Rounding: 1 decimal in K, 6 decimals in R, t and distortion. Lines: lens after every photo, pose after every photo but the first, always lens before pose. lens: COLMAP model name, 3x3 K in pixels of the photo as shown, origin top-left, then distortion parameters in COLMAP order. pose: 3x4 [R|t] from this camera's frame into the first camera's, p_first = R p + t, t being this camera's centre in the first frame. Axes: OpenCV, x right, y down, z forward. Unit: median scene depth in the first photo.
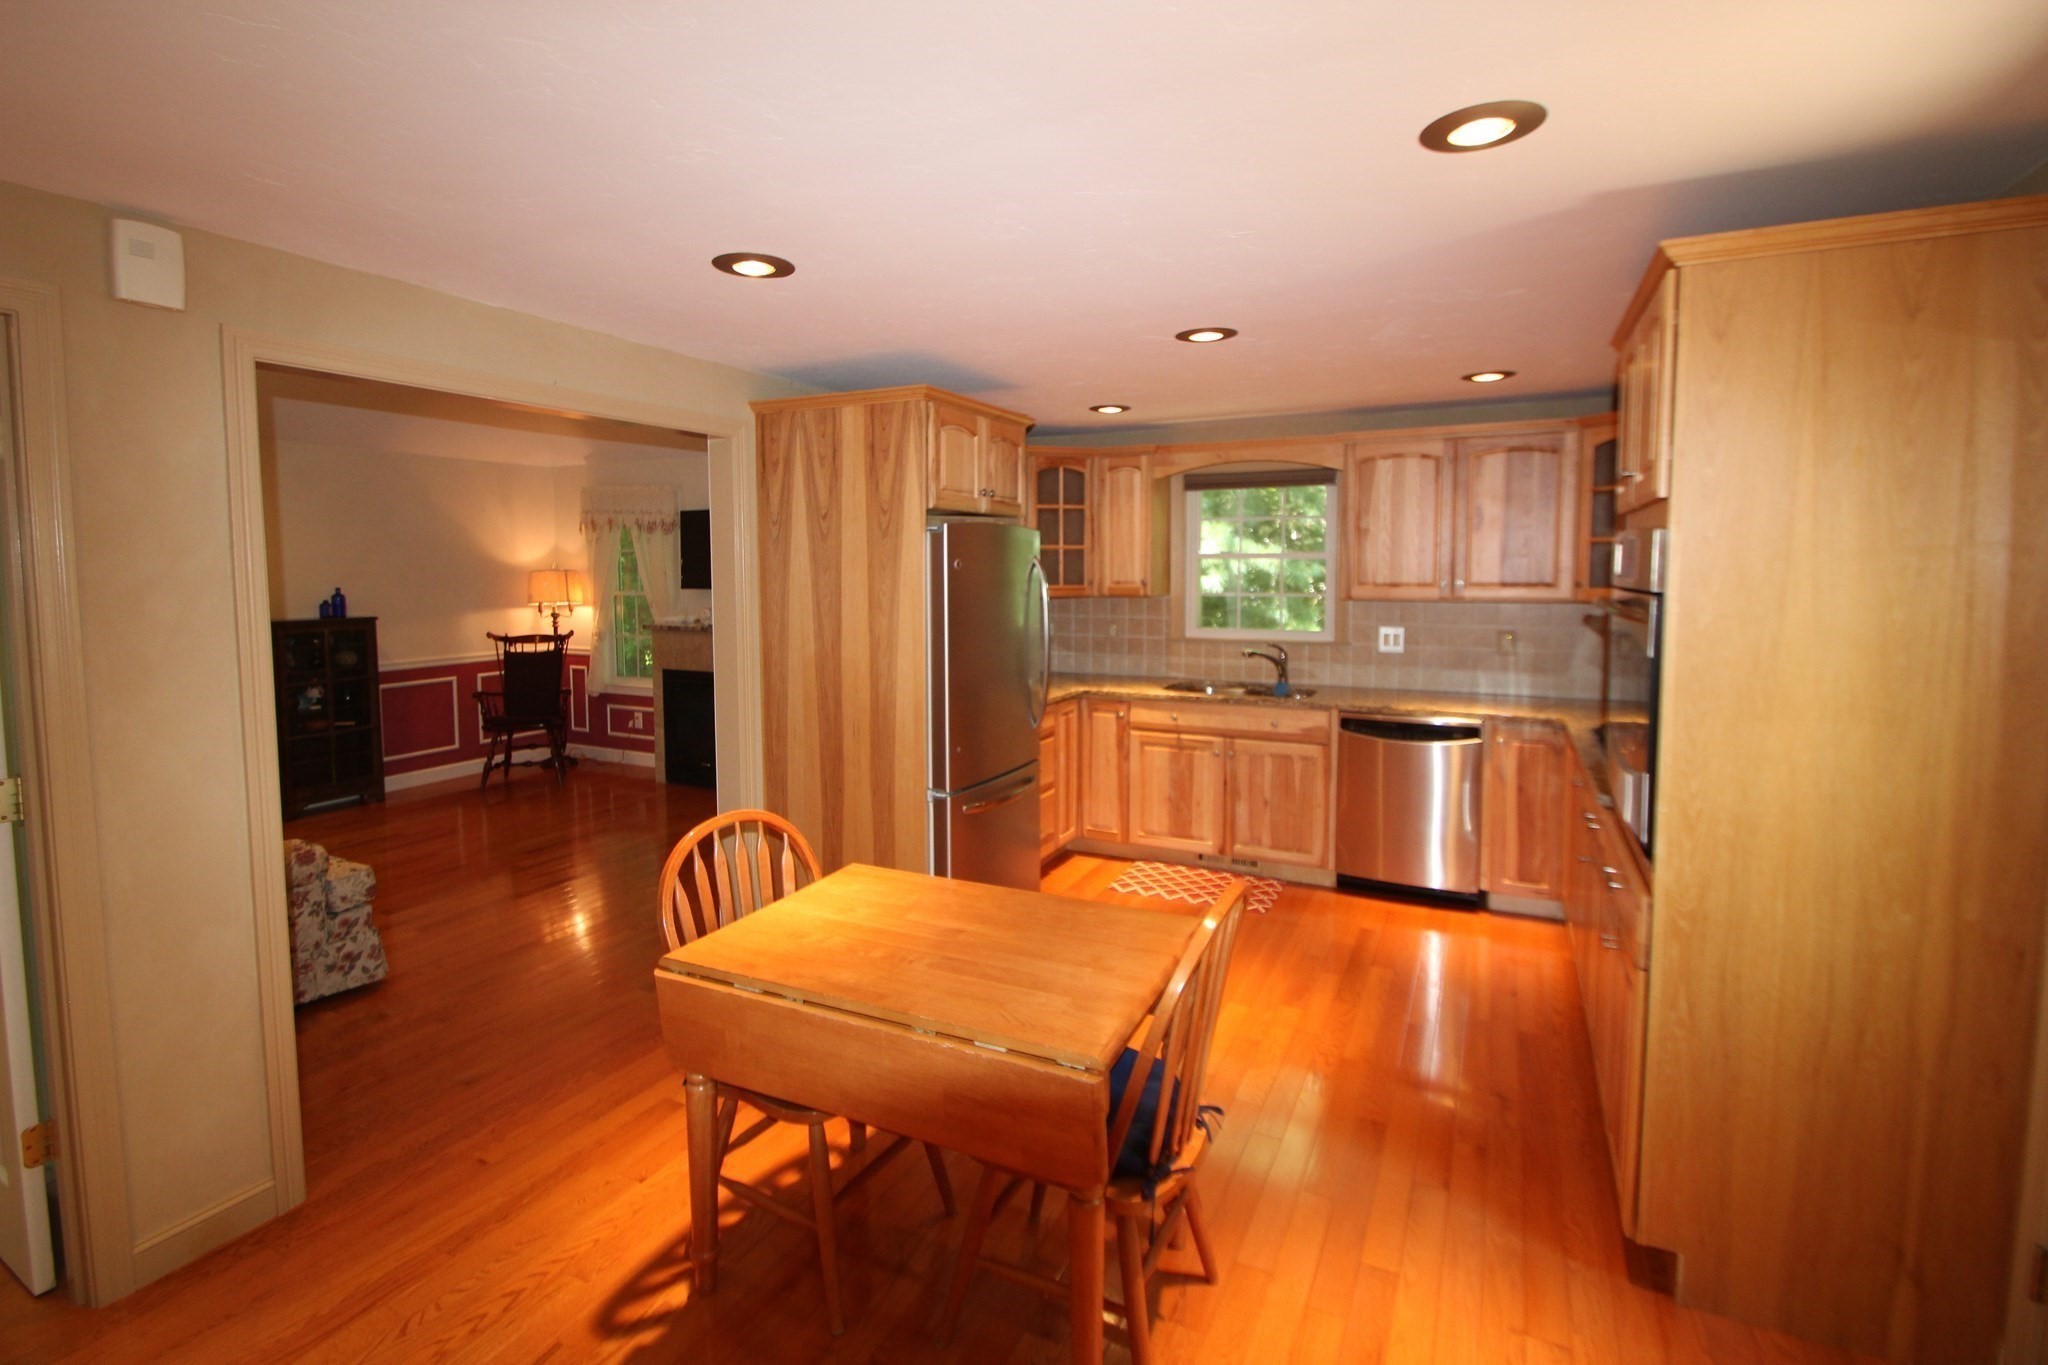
lens RADIAL K [[949.8, 0, 1024.3], [0, 949.8, 624.0], [0, 0, 1]] dist [0.000833, -0.000002]
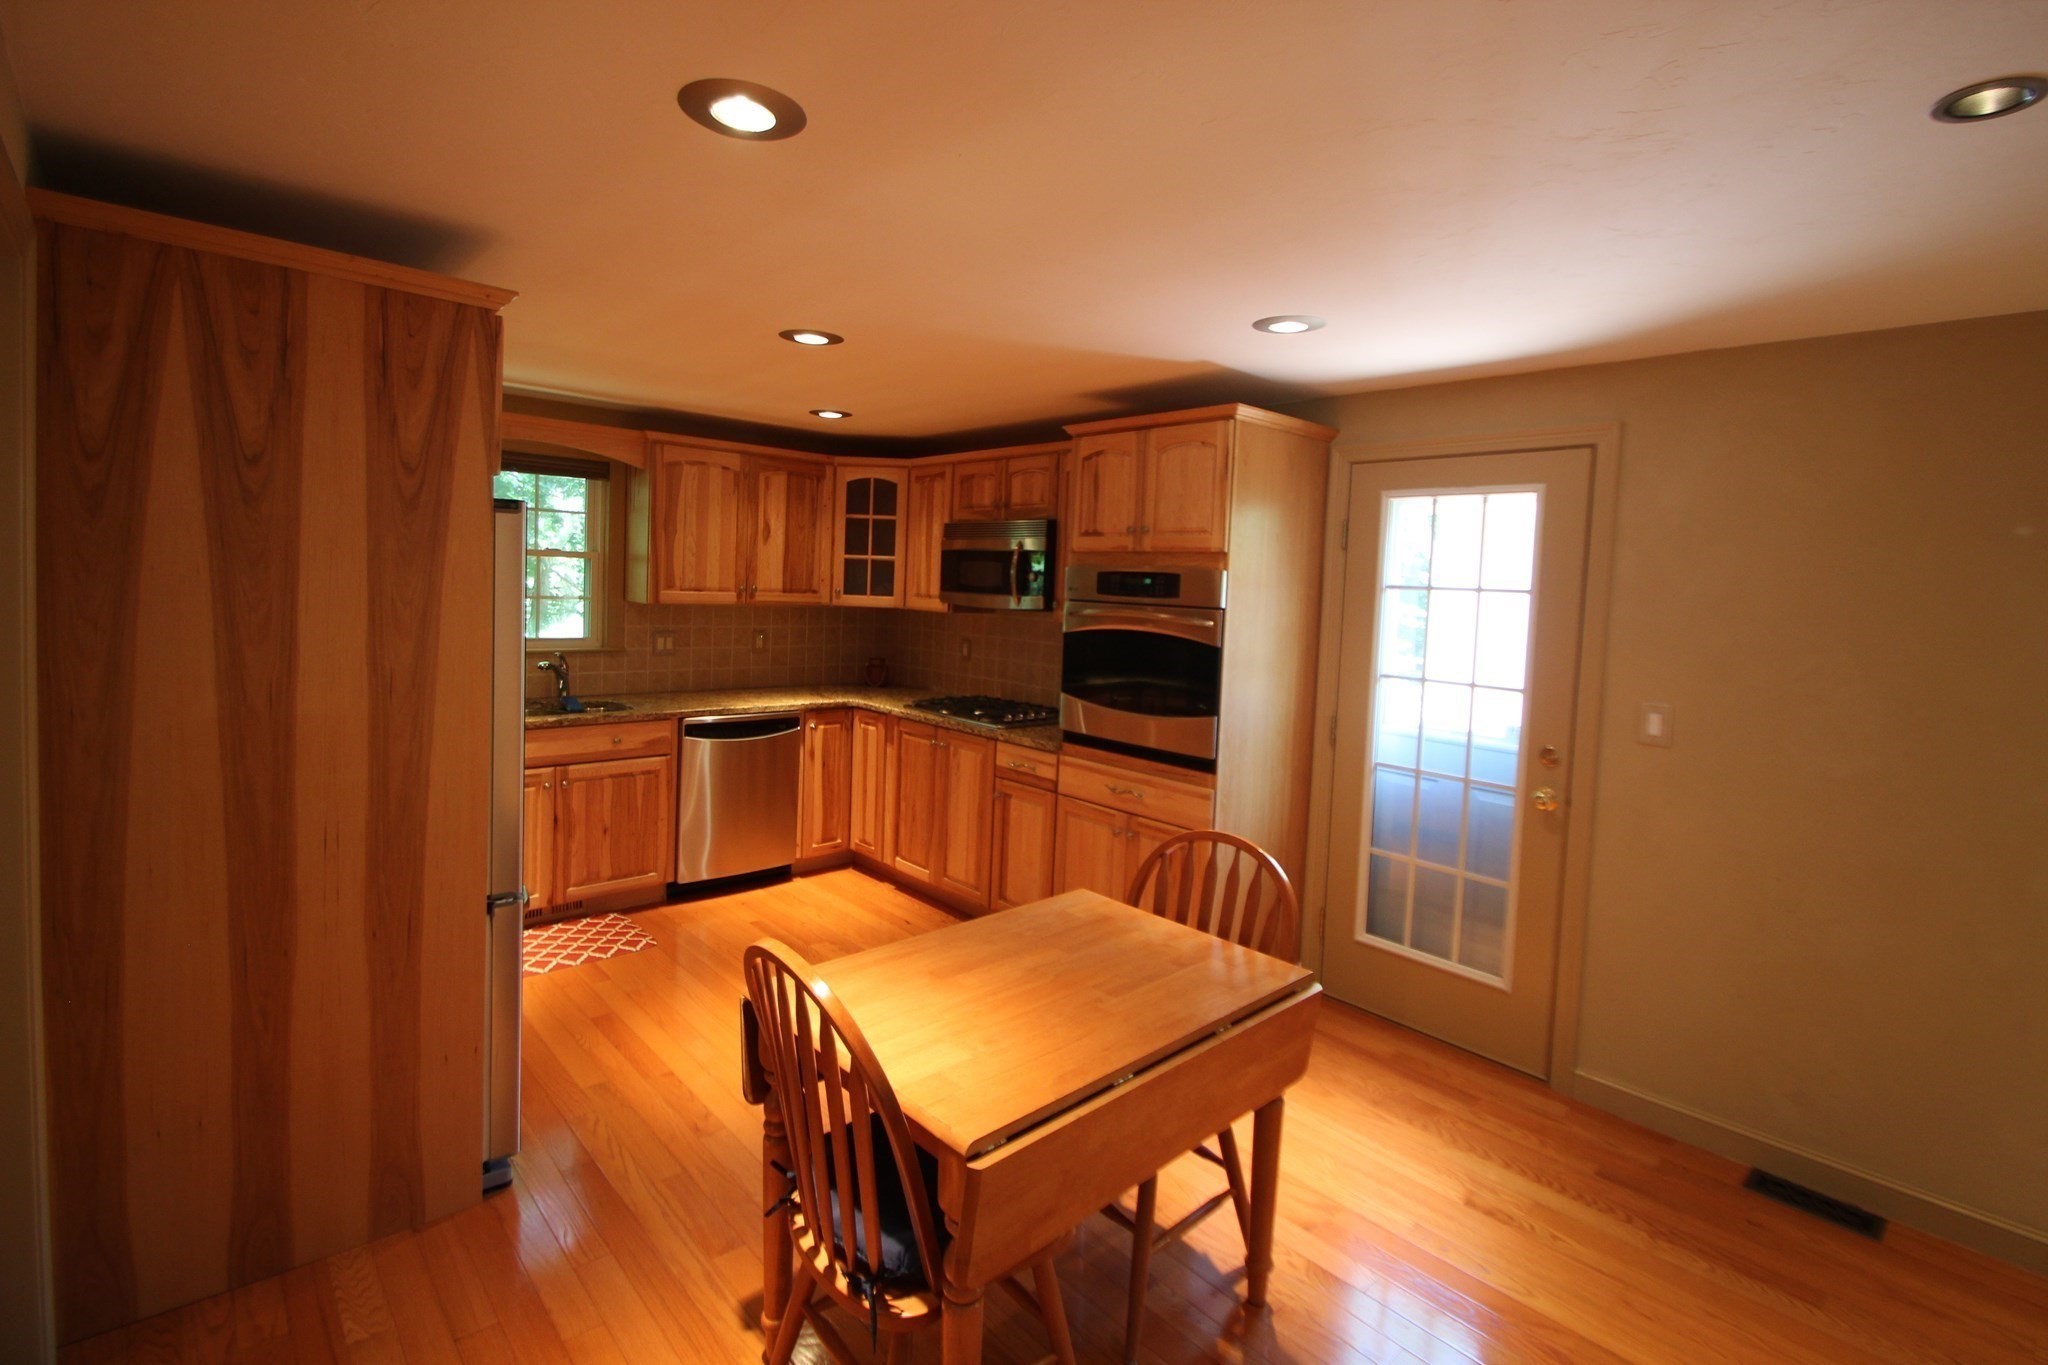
lens RADIAL K [[939.8, 0, 1024.9], [0, 939.8, 638.4], [0, 0, 1]] dist [0.001801, -0.012972]
pose [[0.355318, -0.038480, 0.933953, -0.444314], [0.015755, 0.999257, 0.035176, -0.019132], [-0.934613, 0.002216, 0.355660, 0.321550]]
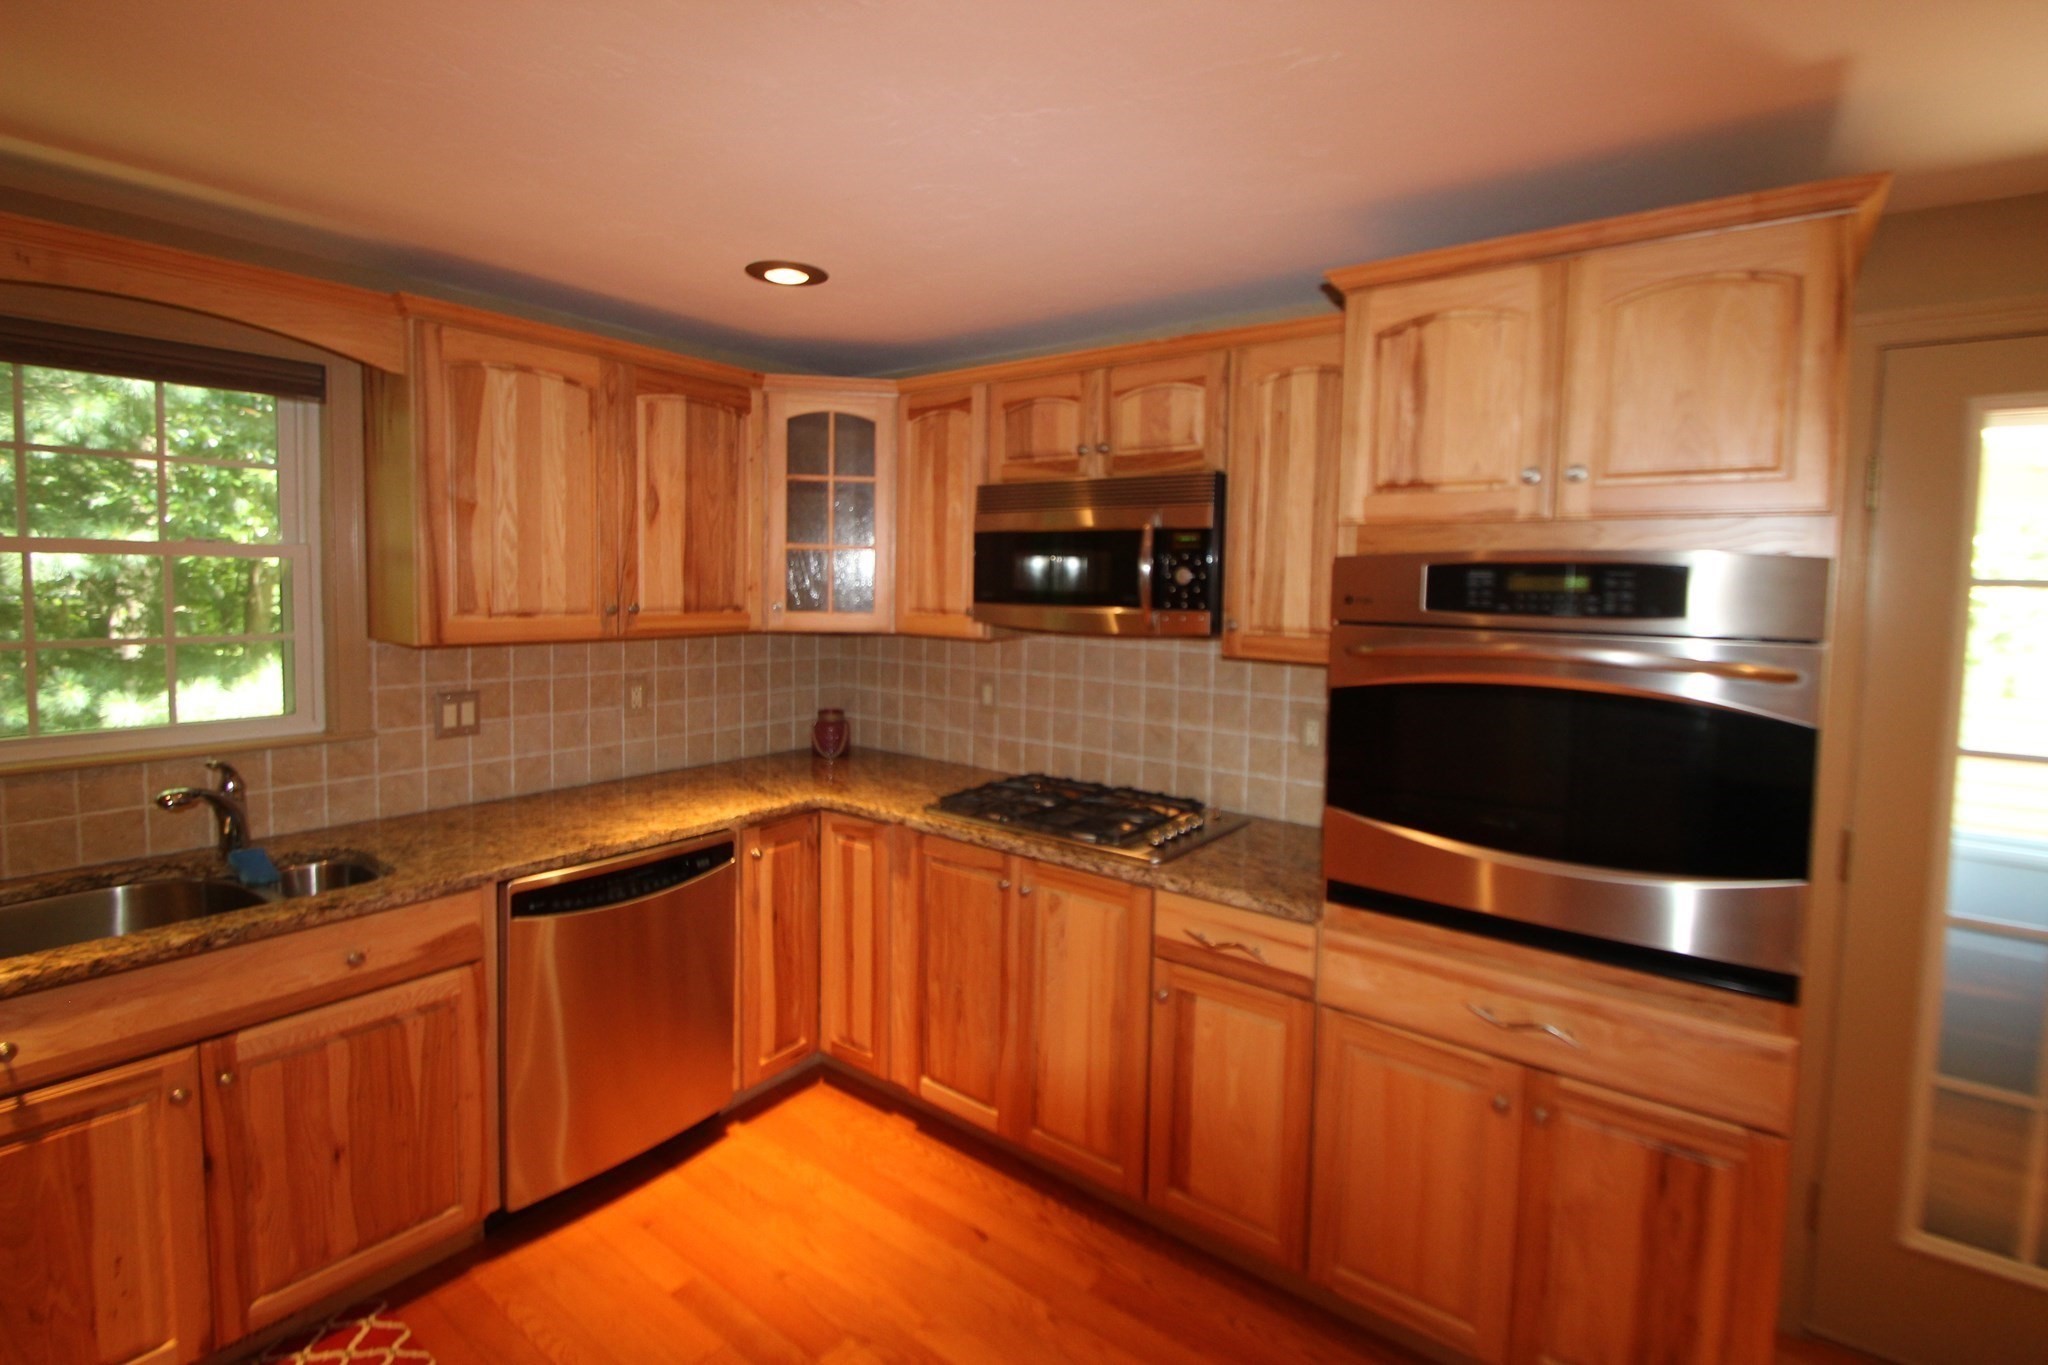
lens RADIAL K [[939.8, 0, 1024.9], [0, 939.8, 638.4], [0, 0, 1]] dist [0.001801, -0.012972]
pose [[0.180096, -0.056011, 0.982053, -0.077862], [0.041536, 0.997920, 0.049299, -0.042821], [-0.982772, 0.031912, 0.182047, 0.649339]]
